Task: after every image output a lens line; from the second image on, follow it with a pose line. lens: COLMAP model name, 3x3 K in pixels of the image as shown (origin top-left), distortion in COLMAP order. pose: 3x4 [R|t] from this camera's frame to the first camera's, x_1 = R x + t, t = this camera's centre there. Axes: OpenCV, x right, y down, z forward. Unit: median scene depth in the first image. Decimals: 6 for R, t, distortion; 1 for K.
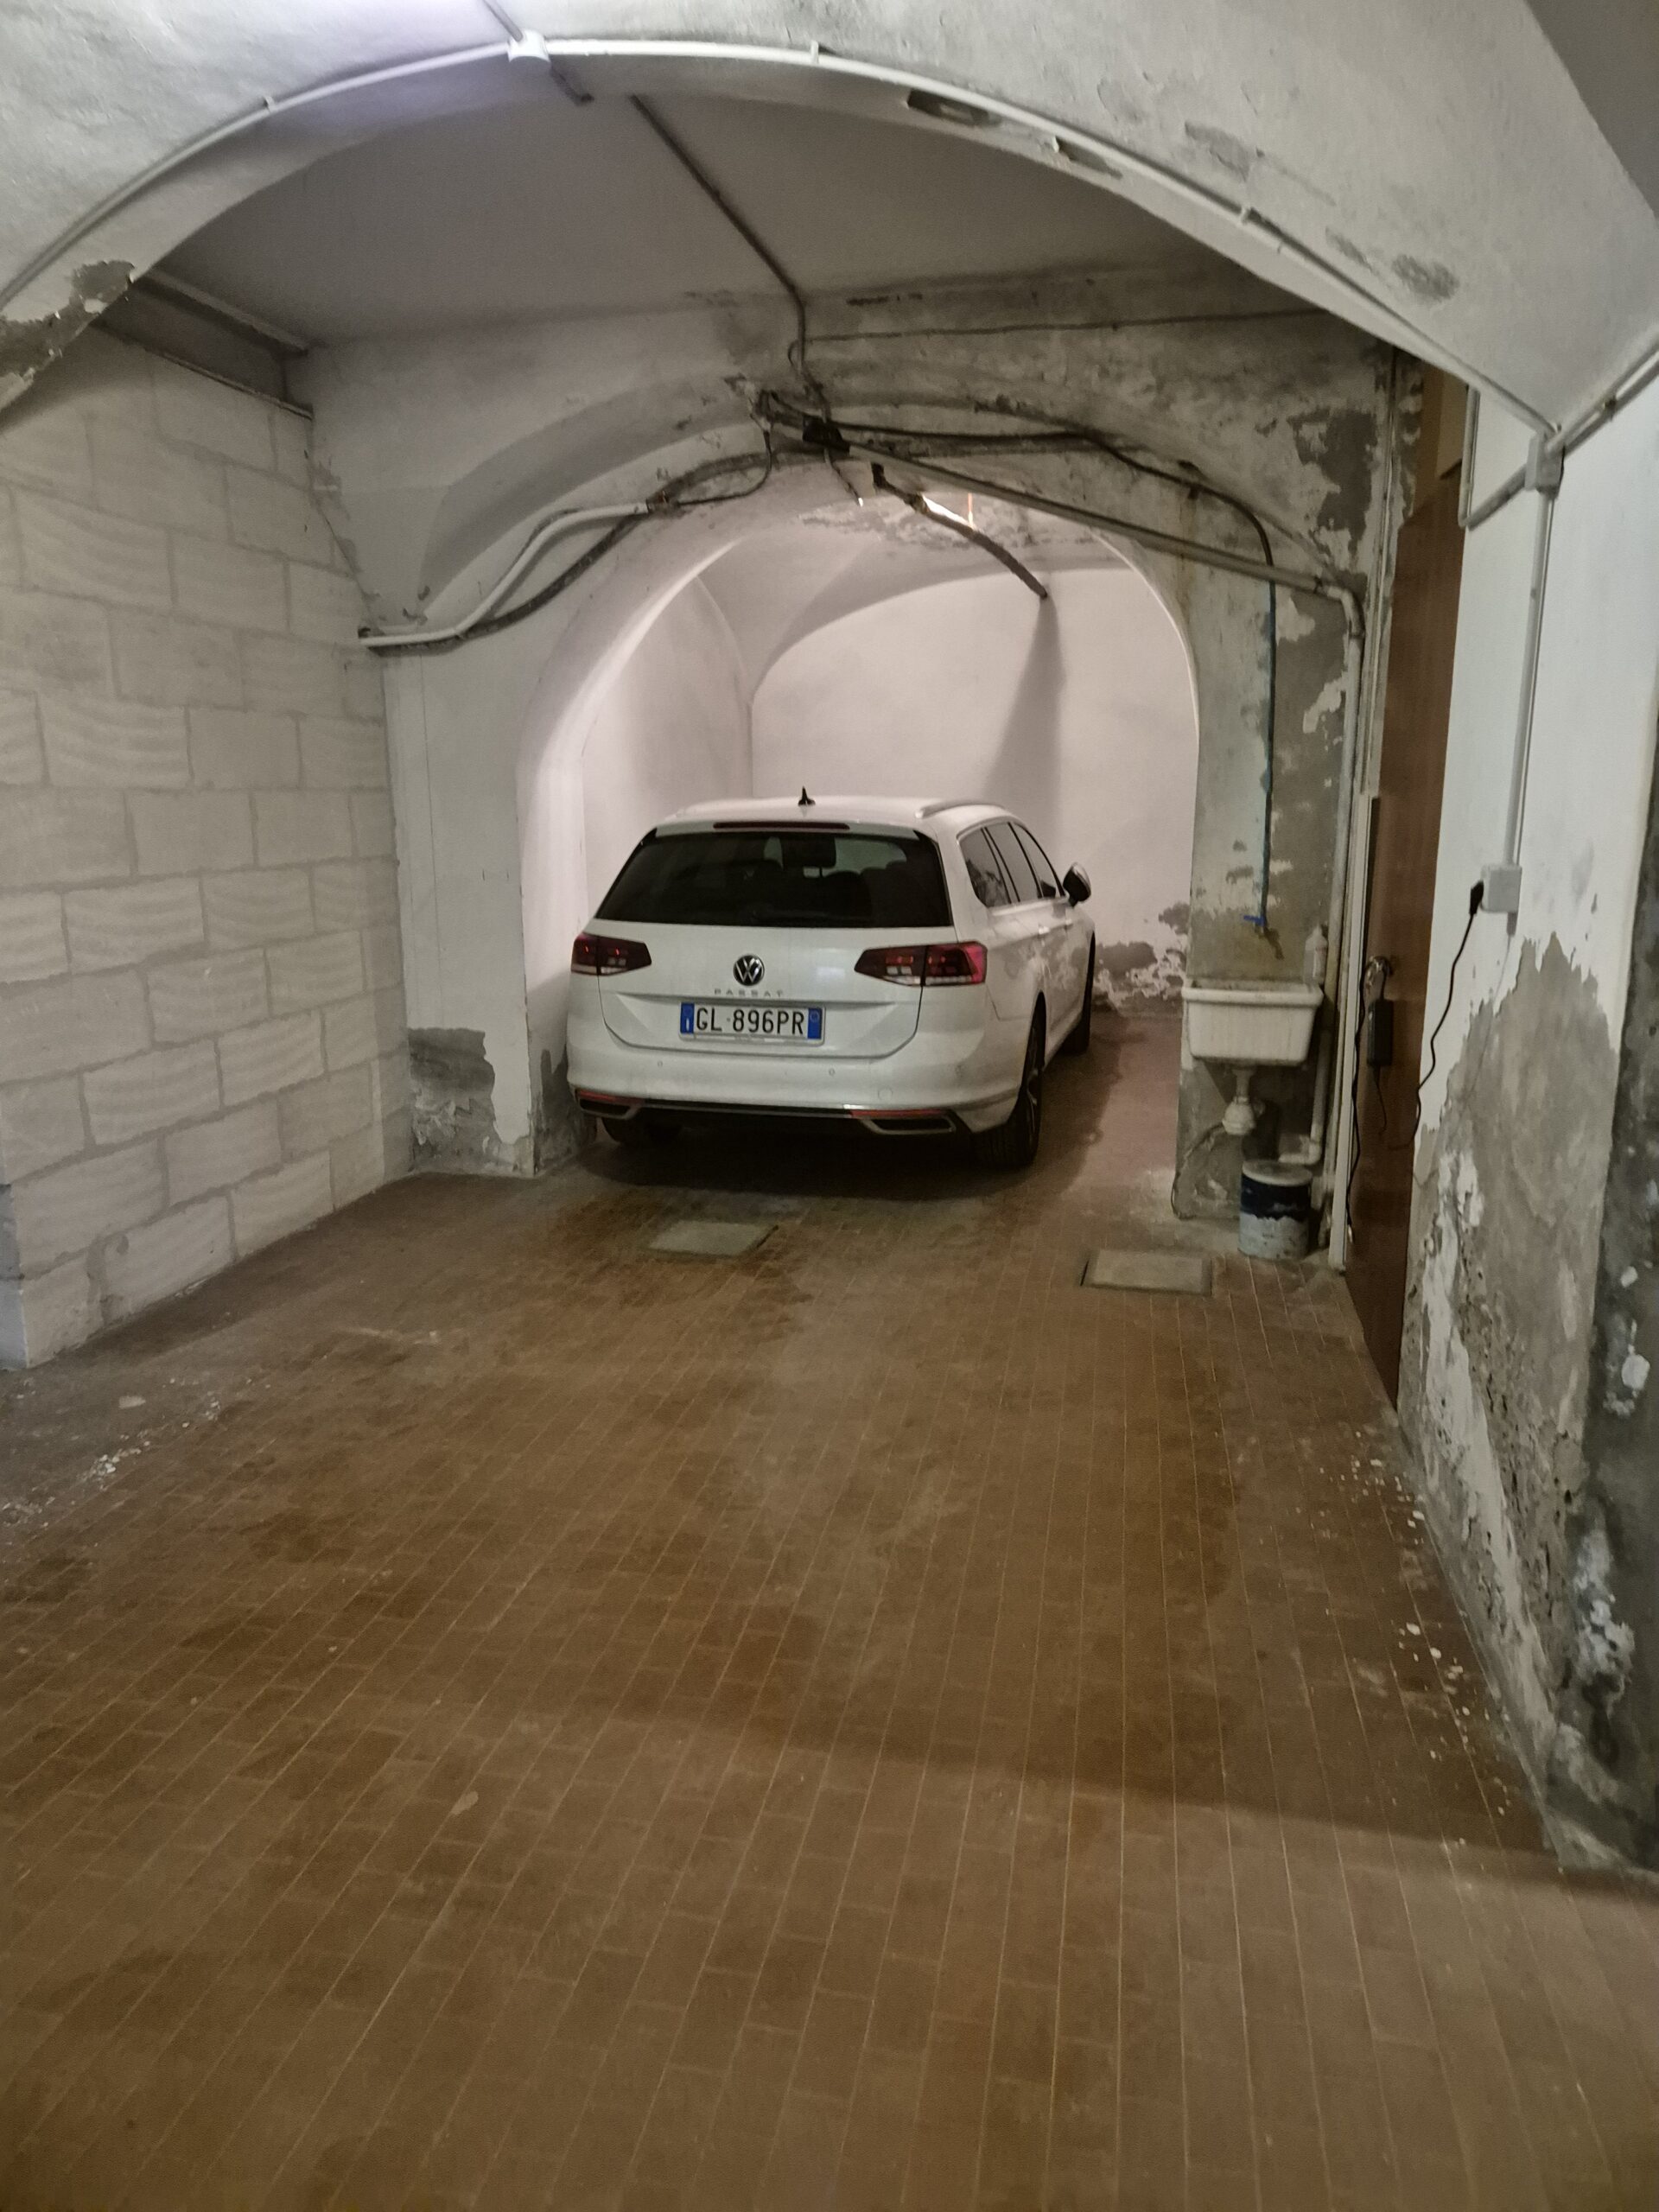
lens RADIAL K [[1541.8, 0, 829.5], [0, 1541.8, 1106.0], [0, 0, 1]] dist [0.107620, -0.109317]
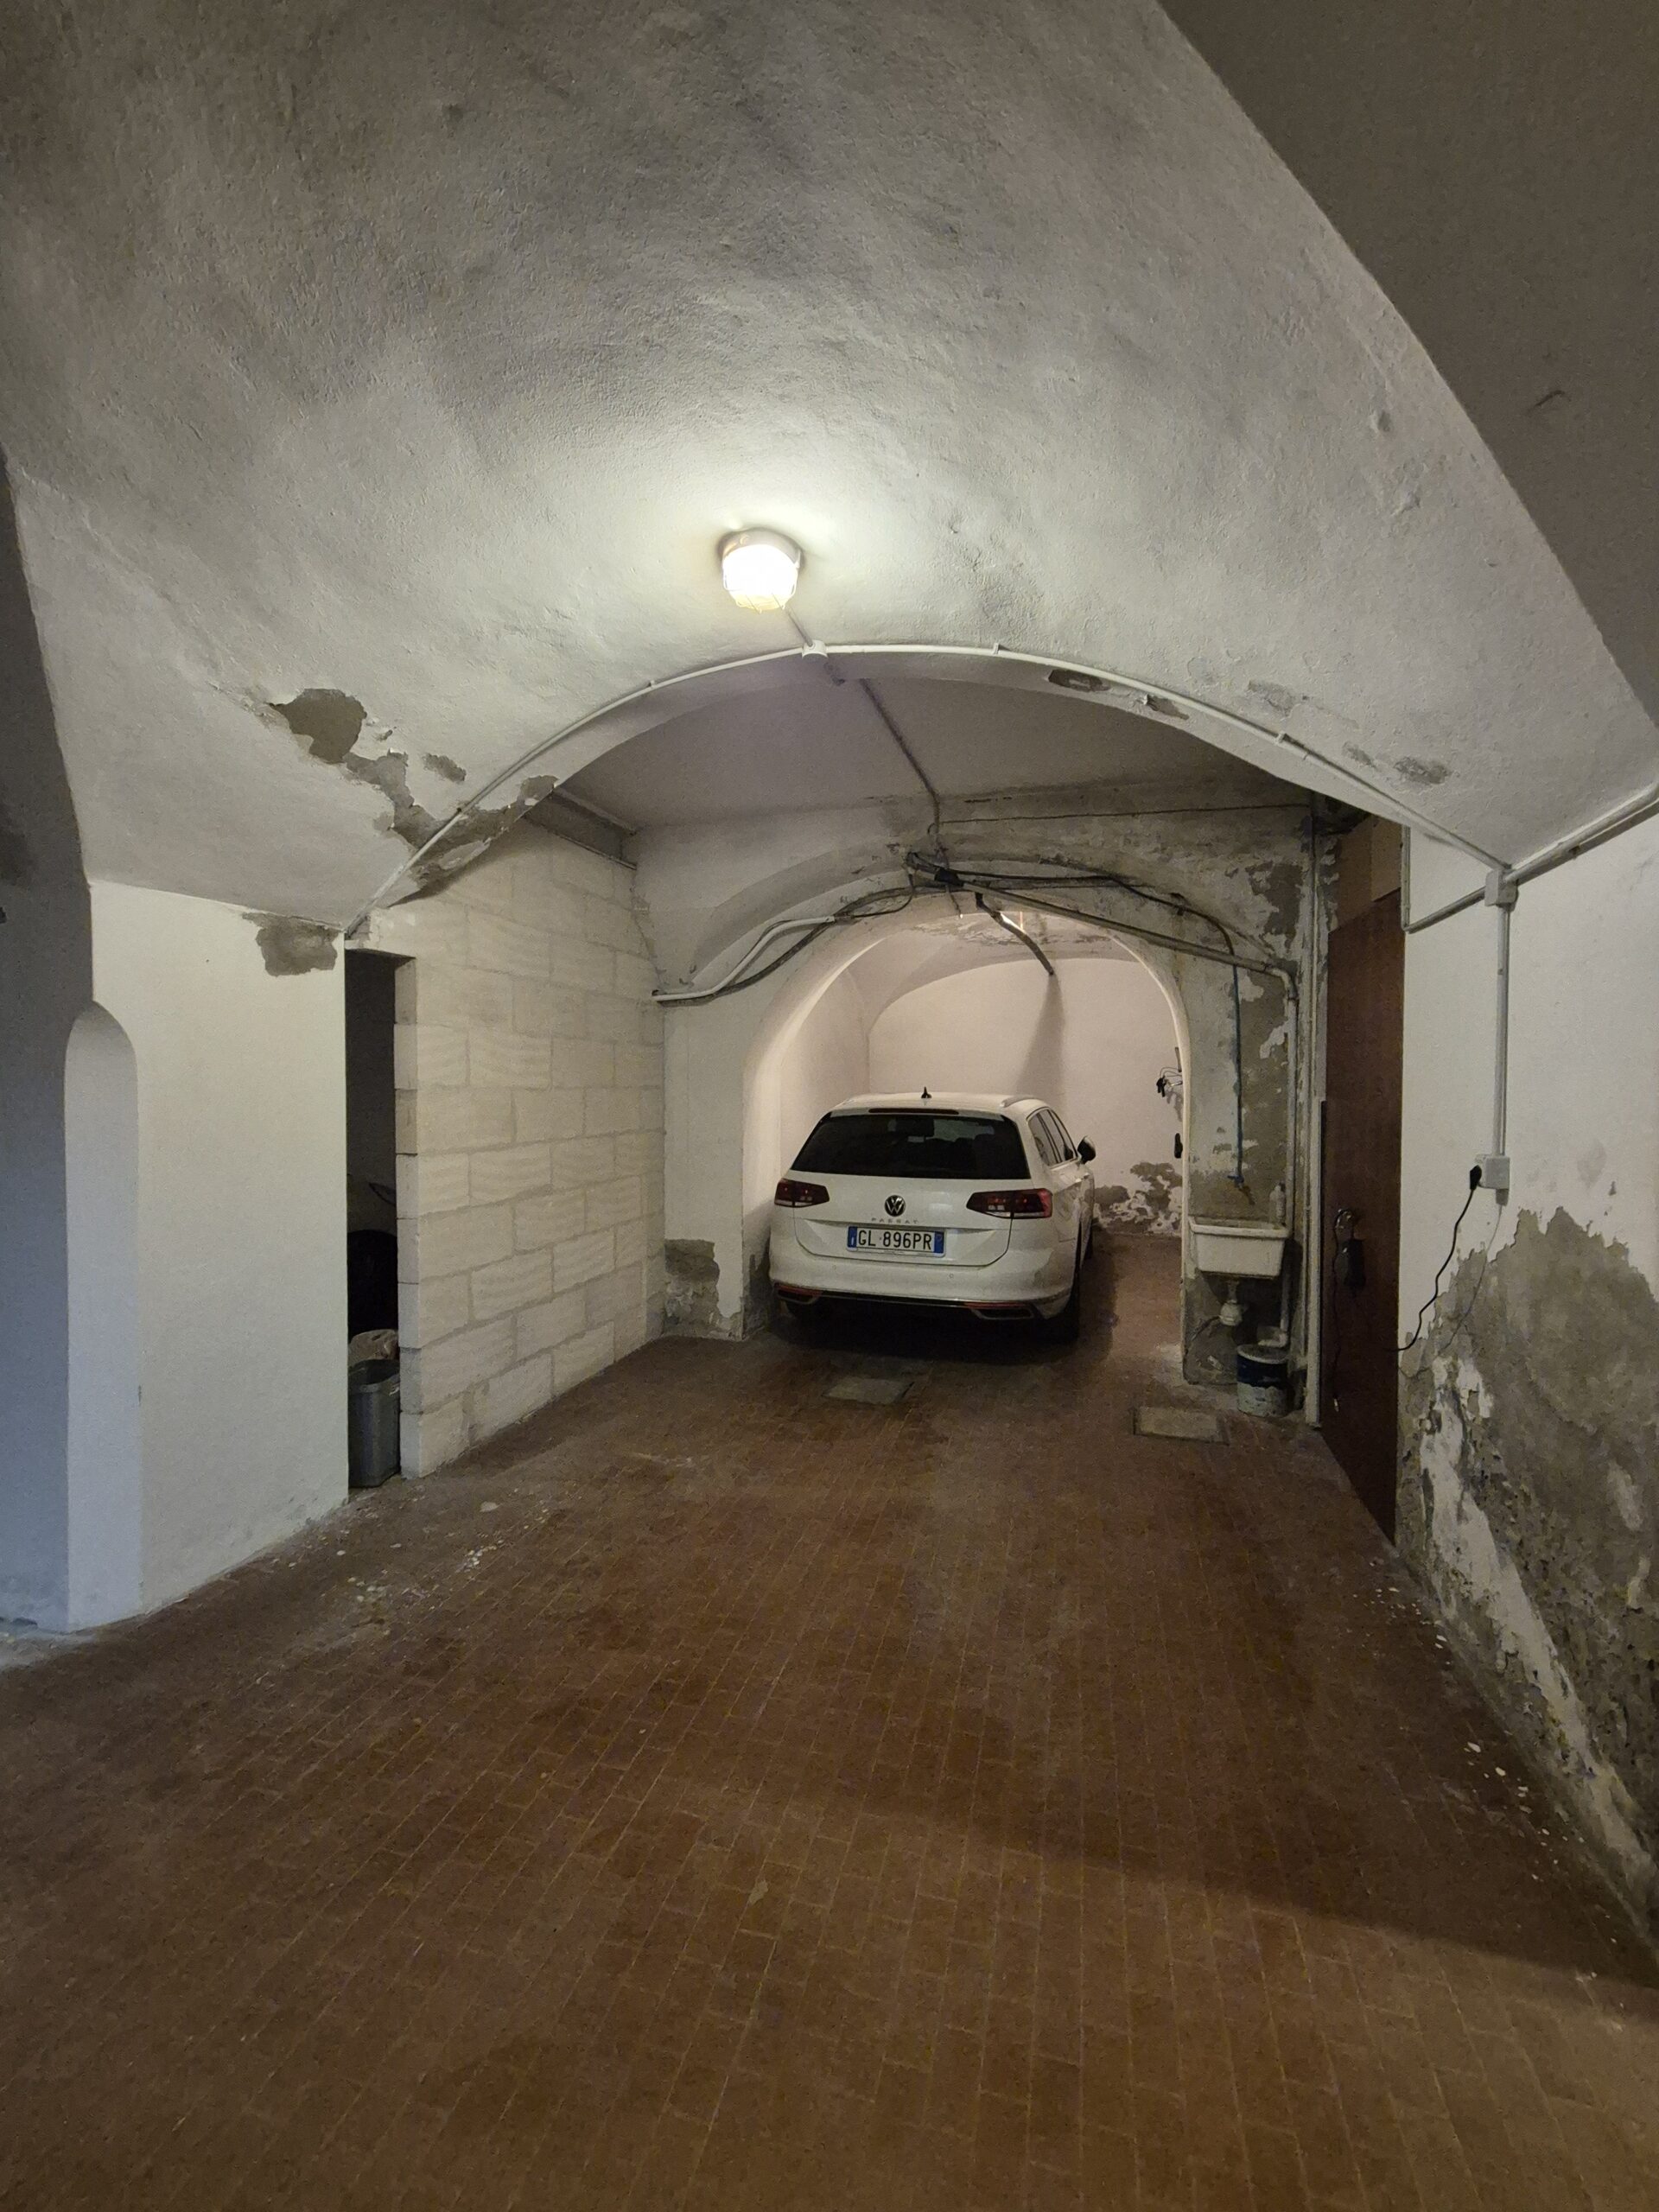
lens RADIAL K [[945.5, 0, 829.5], [0, 945.5, 1106.0], [0, 0, 1]] dist [0.009857, -0.000716]
pose [[0.998788, 0.011968, -0.047750, -0.083511], [-0.020210, 0.984173, -0.176055, -0.022919], [0.044887, 0.176806, 0.983222, 0.083173]]
